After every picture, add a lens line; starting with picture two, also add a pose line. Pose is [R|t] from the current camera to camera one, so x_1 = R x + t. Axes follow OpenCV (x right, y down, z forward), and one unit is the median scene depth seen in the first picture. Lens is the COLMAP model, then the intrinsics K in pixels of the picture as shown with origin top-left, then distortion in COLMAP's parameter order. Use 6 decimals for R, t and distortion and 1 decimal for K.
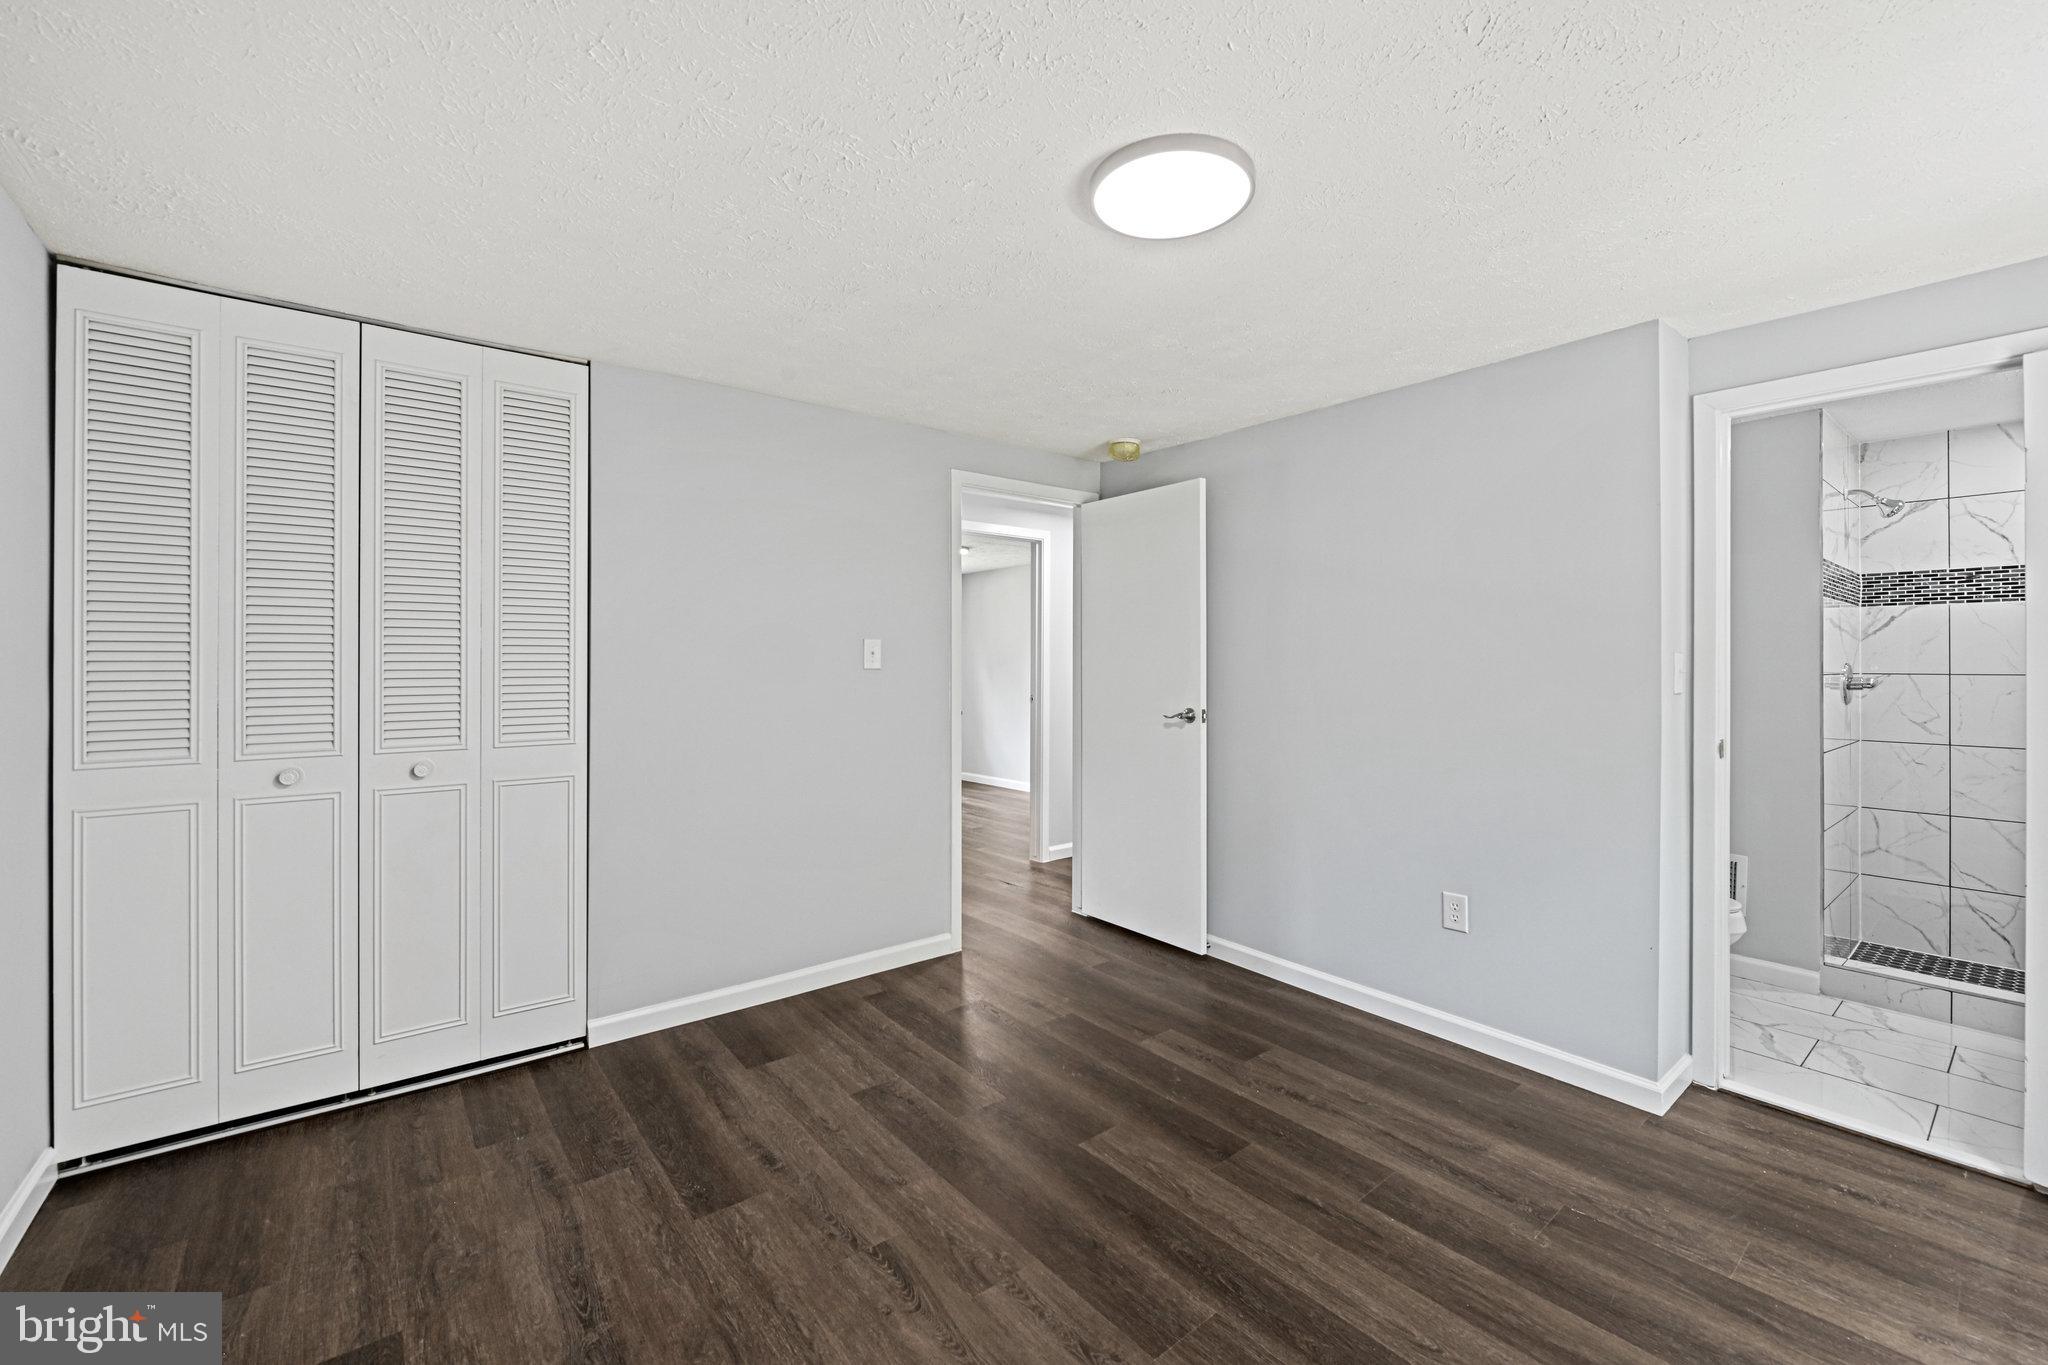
lens RADIAL K [[826.9, 0, 1015.6], [0, 826.9, 666.1], [0, 0, 1]] dist [-0.007757, -0.000684]
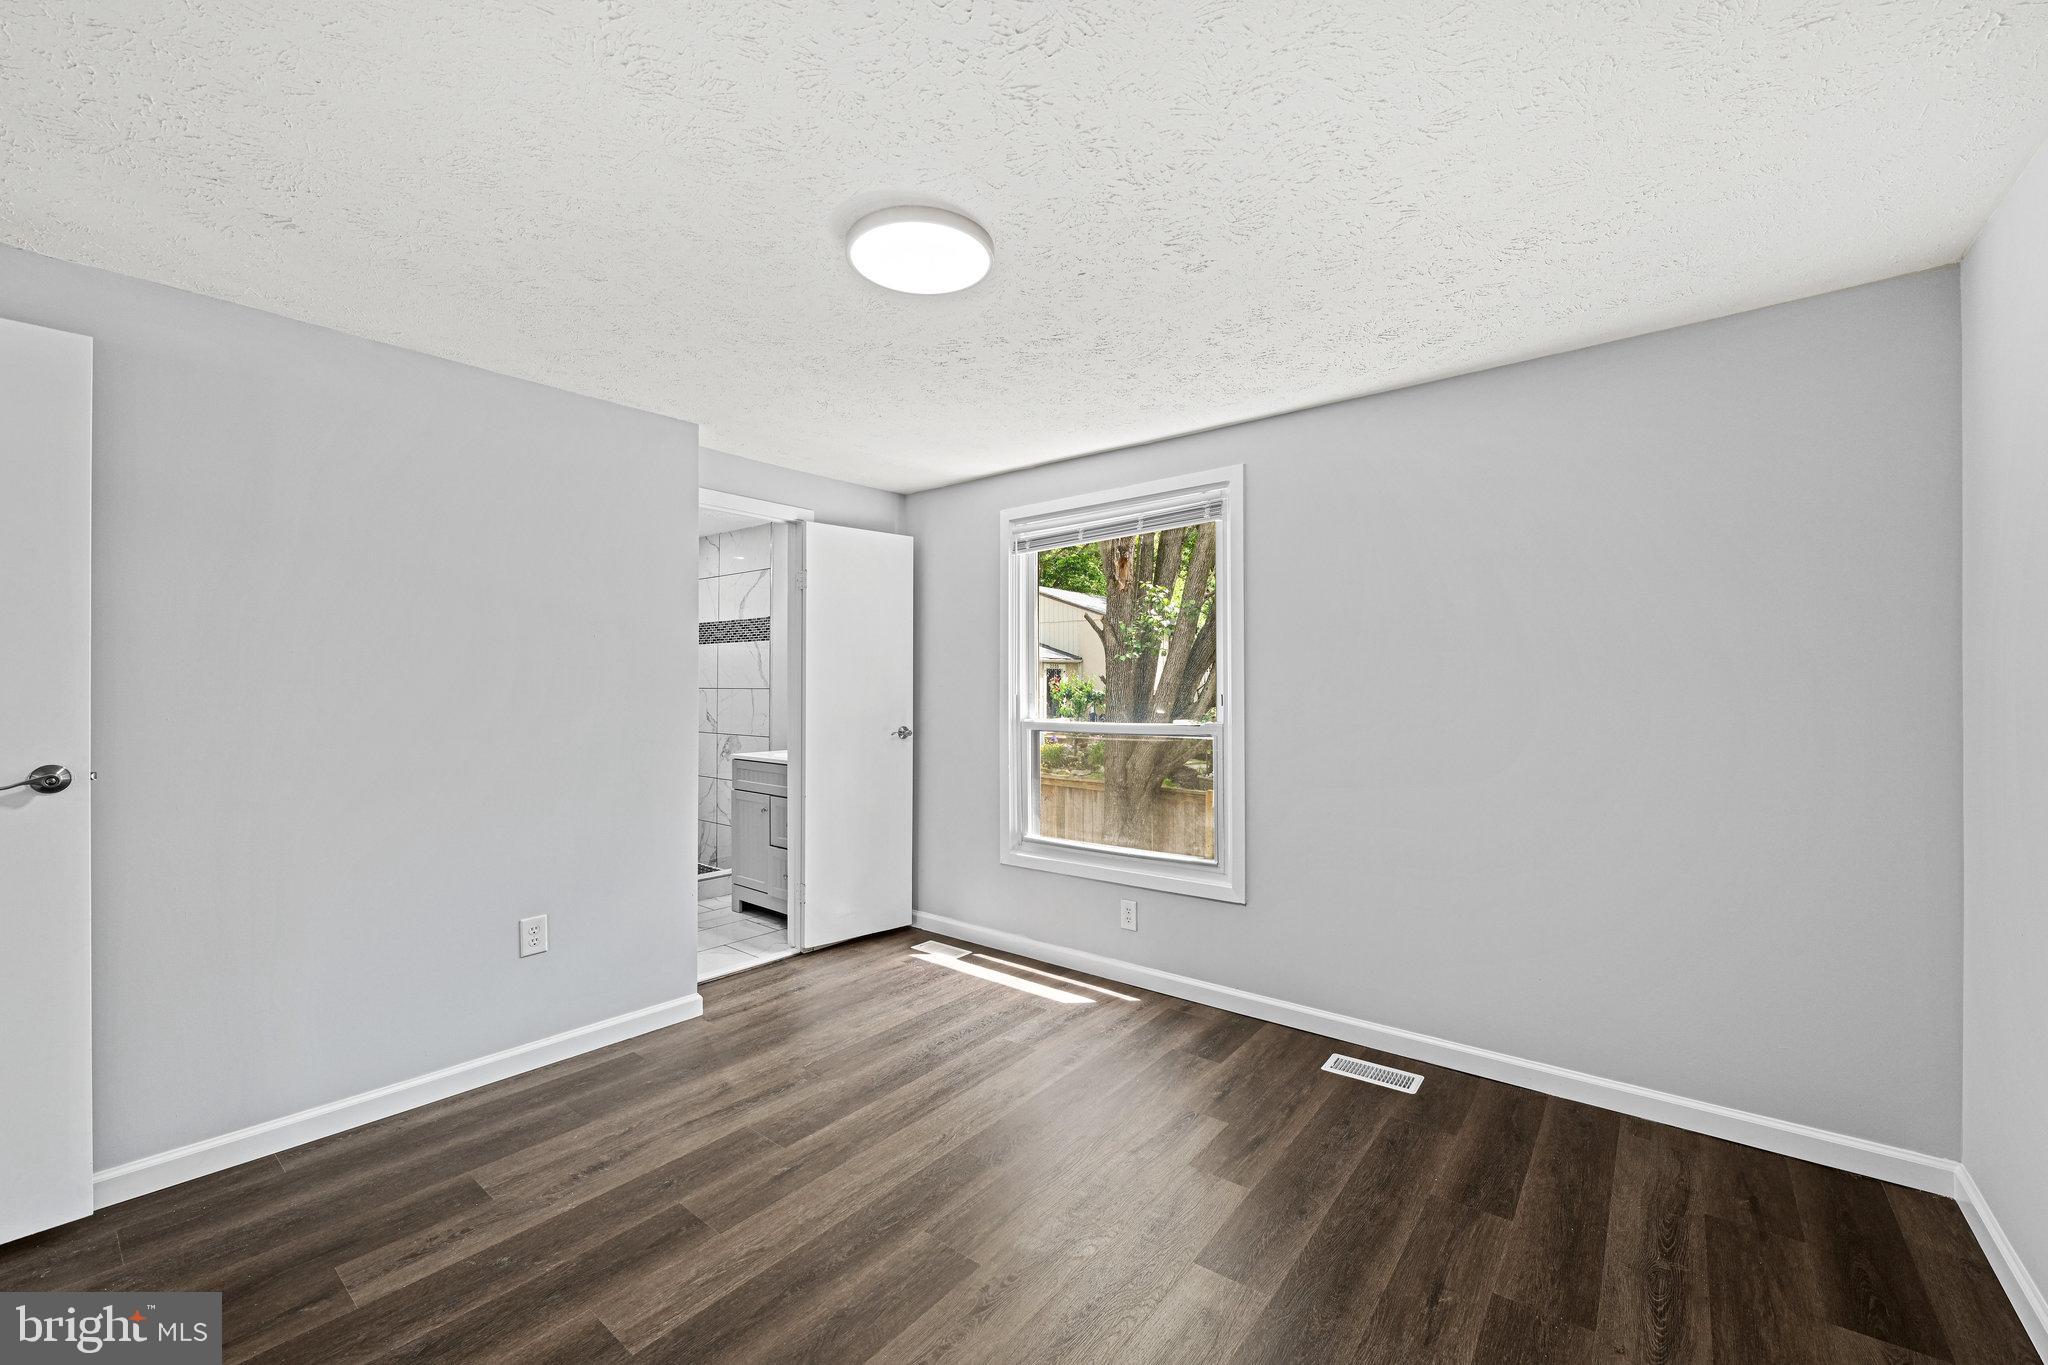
lens RADIAL K [[826.9, 0, 1023.7], [0, 826.9, 683.2], [0, 0, 1]] dist [-0.007757, -0.000684]
pose [[-0.228179, -0.001188, 0.973618, -0.479634], [0.000738, 0.999999, 0.001393, -0.000511], [-0.973619, 0.001037, -0.228178, 0.577658]]
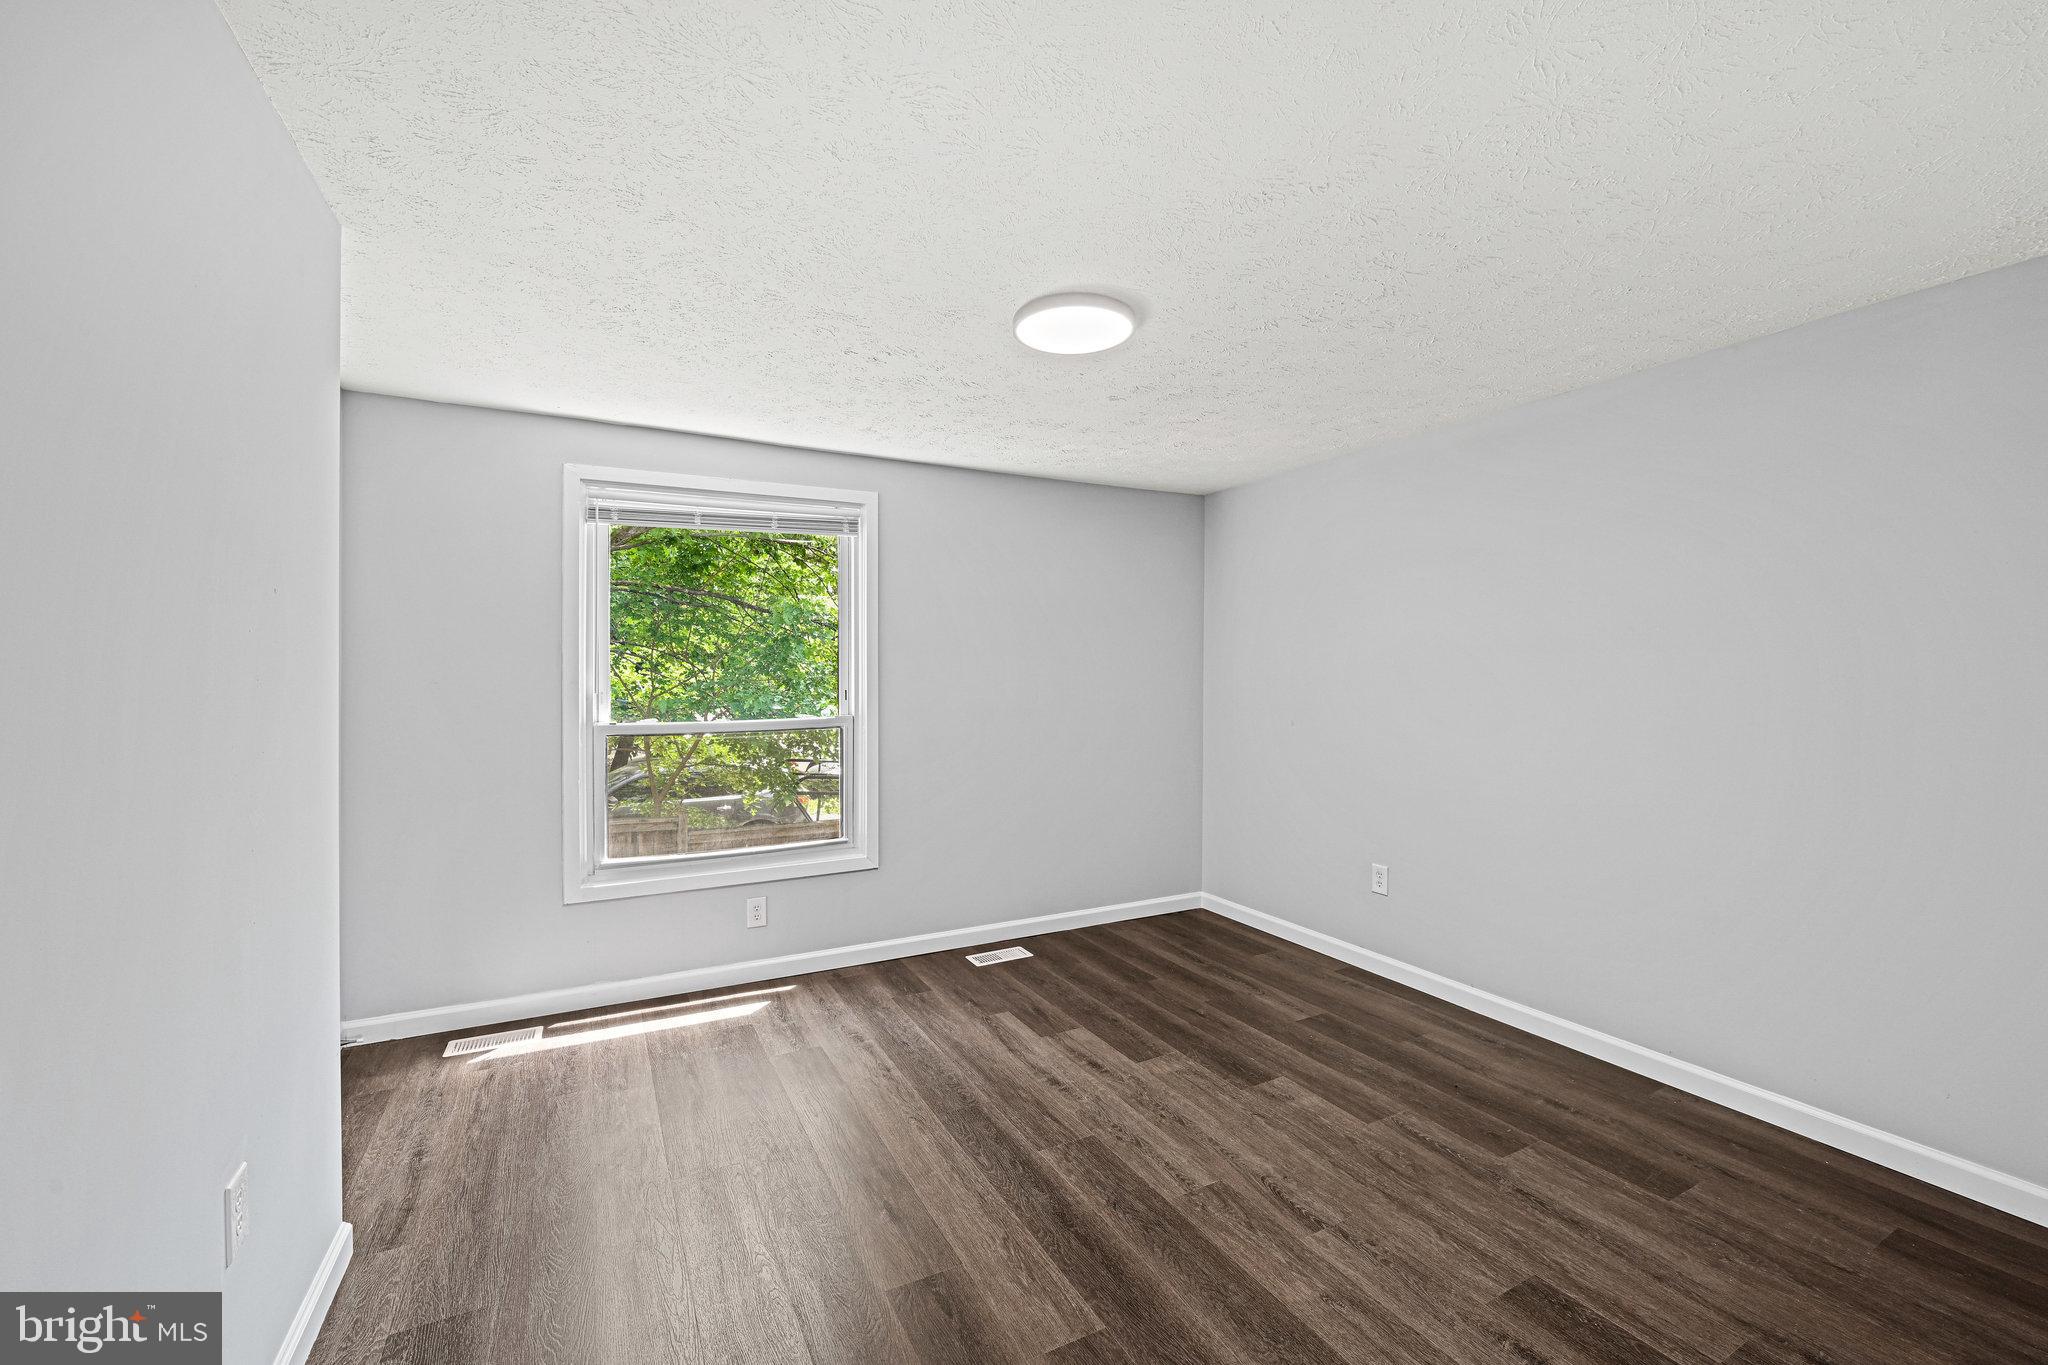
lens RADIAL K [[826.9, 0, 1035.8], [0, 826.9, 682.0], [0, 0, 1]] dist [-0.007757, -0.000684]
pose [[-0.986139, -0.004912, 0.165850, 0.012030], [-0.004012, 0.999975, 0.005762, -0.003958], [-0.165874, 0.005017, -0.986134, 1.206351]]
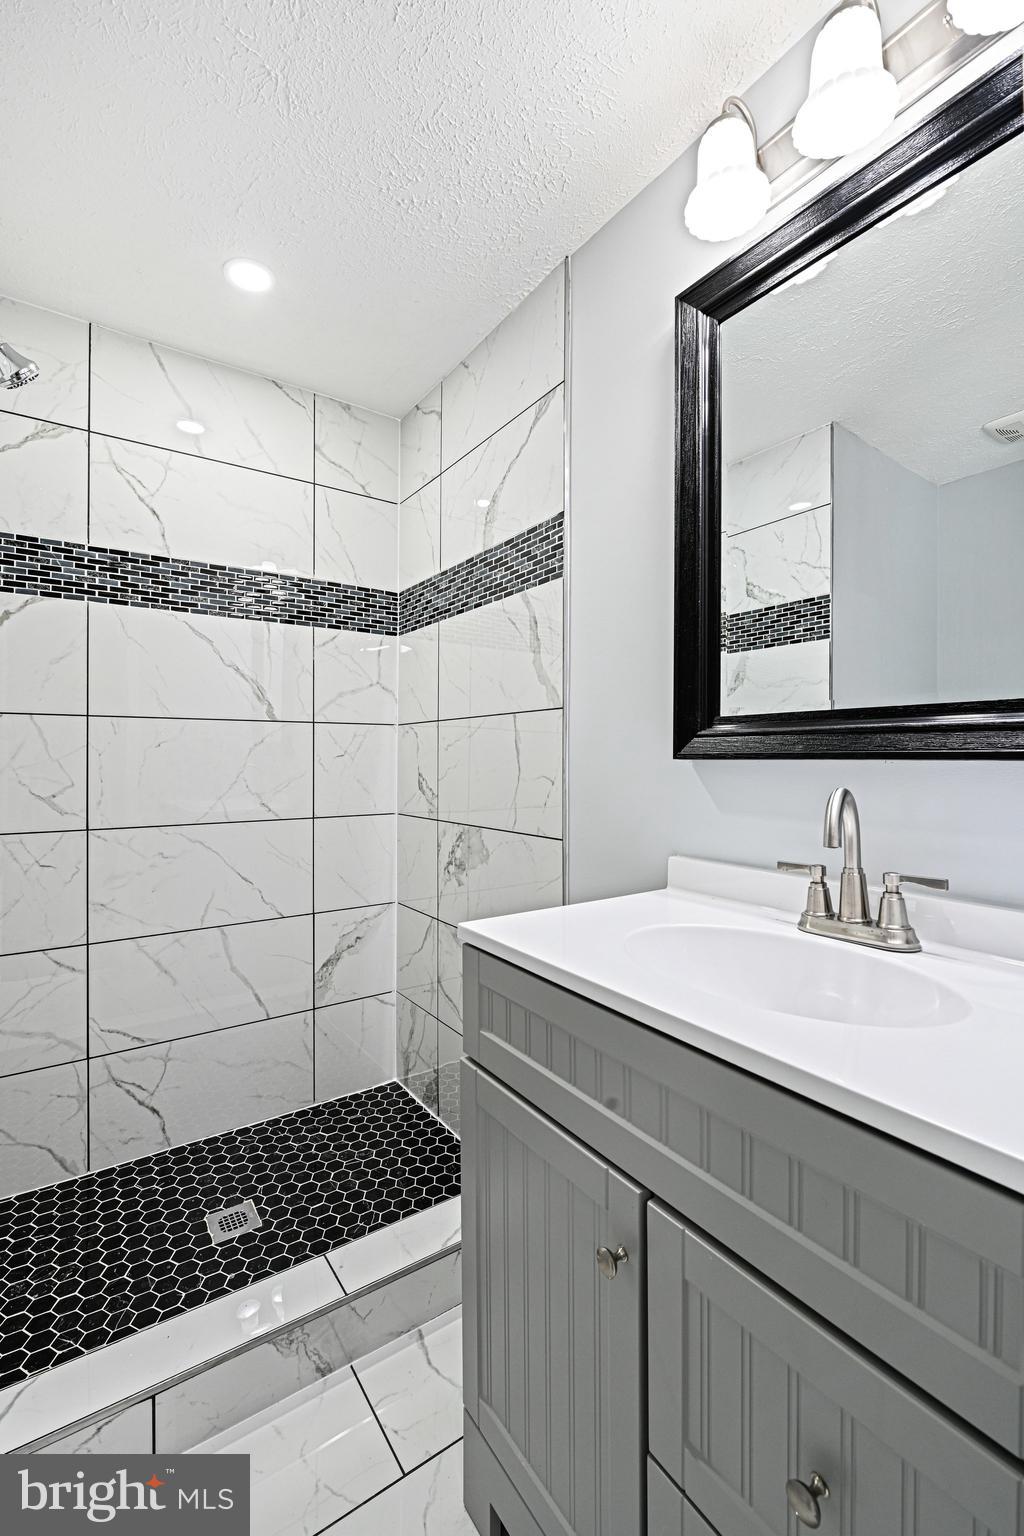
lens RADIAL K [[655.9, 0, 518.9], [0, 655.9, 751.4], [0, 0, 1]] dist [-0.005755, -0.002859]
pose [[0.049736, 0.010932, 0.998703, 0.715797], [0.004775, 0.999926, -0.011183, 0.047732], [-0.998751, 0.005325, 0.049680, 0.698967]]
